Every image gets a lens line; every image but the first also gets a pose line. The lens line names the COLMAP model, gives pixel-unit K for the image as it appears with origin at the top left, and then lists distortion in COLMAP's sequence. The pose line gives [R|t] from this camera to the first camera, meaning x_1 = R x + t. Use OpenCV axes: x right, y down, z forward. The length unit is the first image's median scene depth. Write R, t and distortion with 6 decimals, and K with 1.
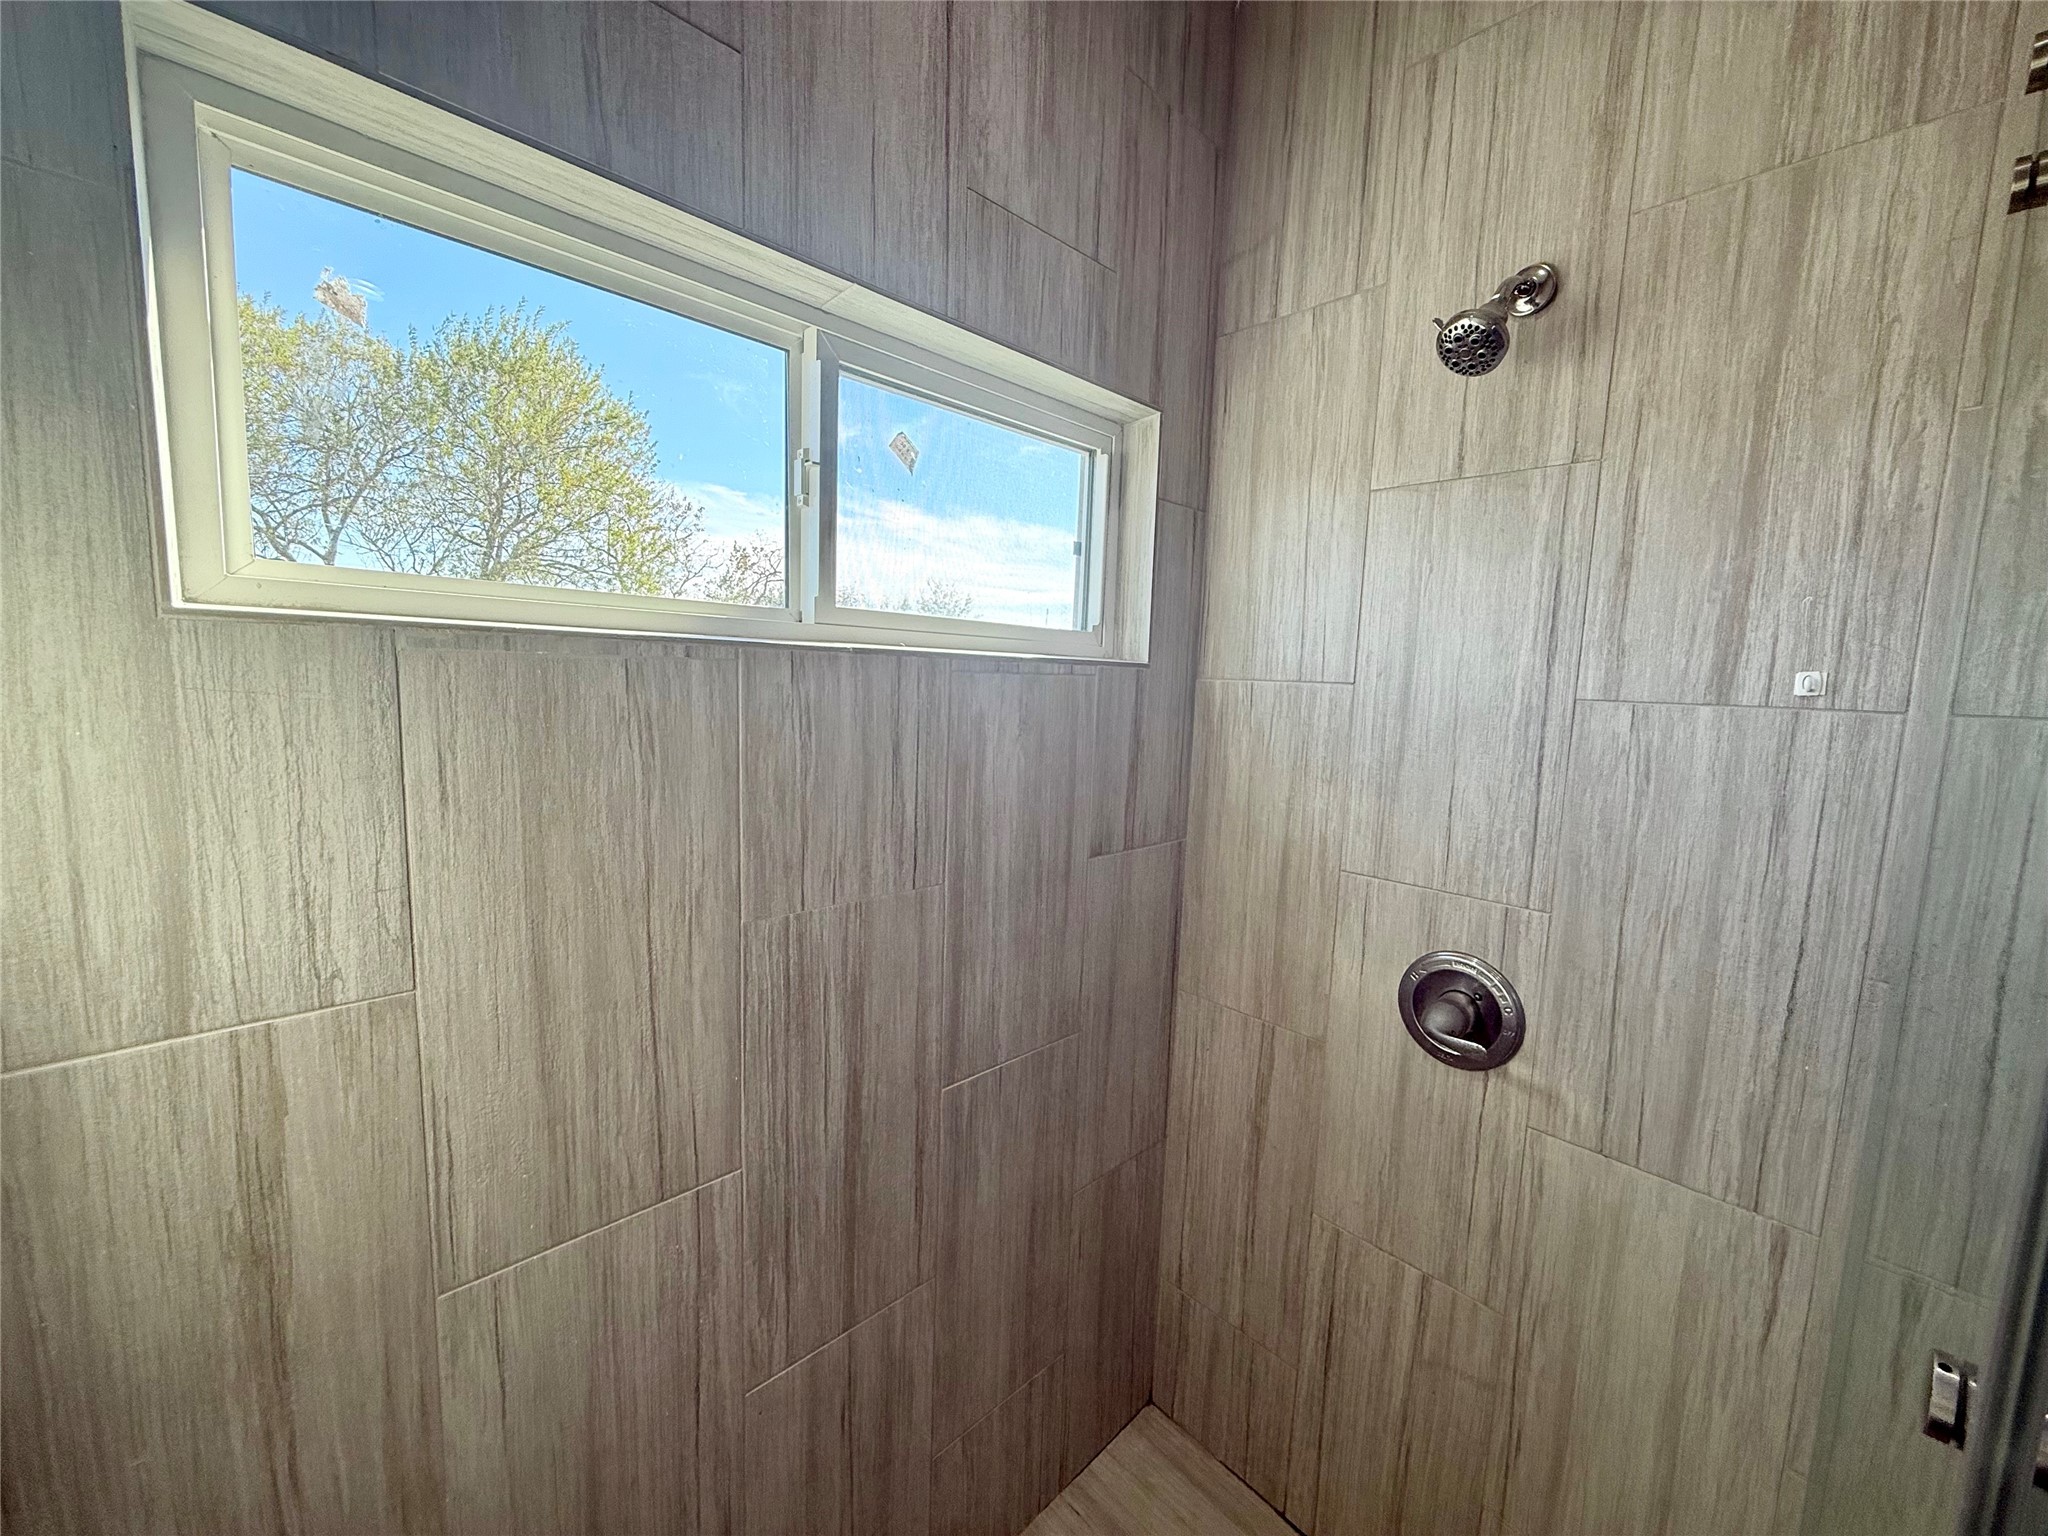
lens RADIAL K [[810.9, 0, 1023.2], [0, 810.9, 773.6], [0, 0, 1]] dist [0.001035, -0.000633]
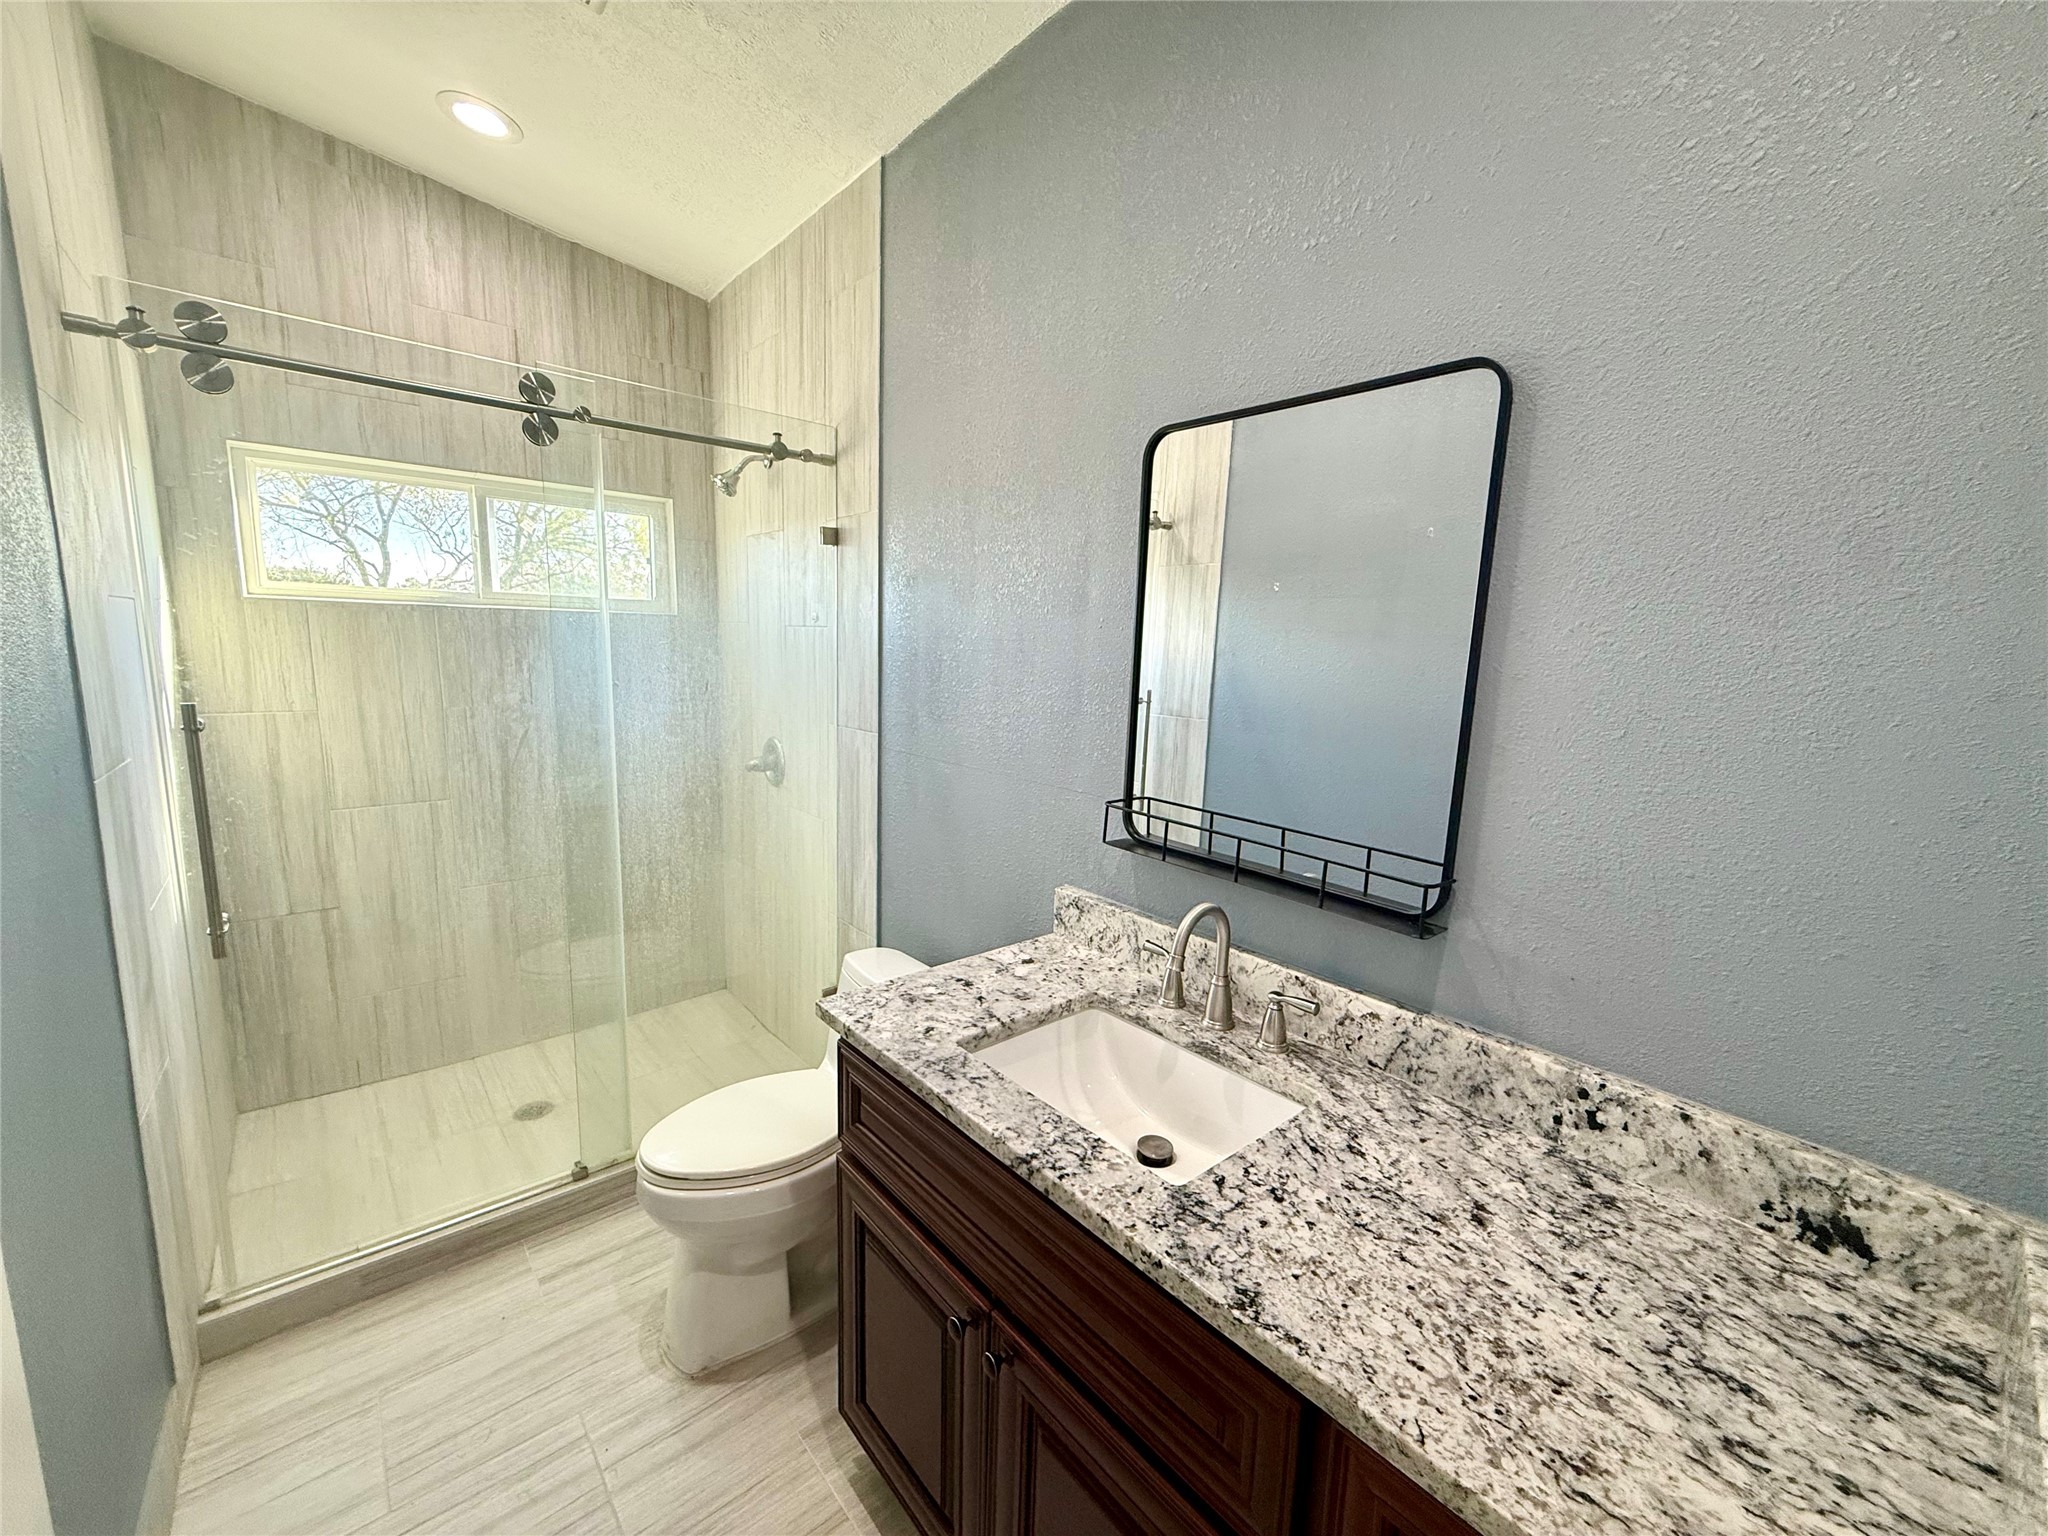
lens RADIAL K [[810.9, 0, 1024.6], [0, 810.9, 768.2], [0, 0, 1]] dist [0.001035, -0.000633]
pose [[0.998638, -0.001423, -0.052150, 2.191586], [0.003160, 0.999443, 0.033232, 0.378446], [0.052074, -0.033352, 0.998086, -2.058901]]
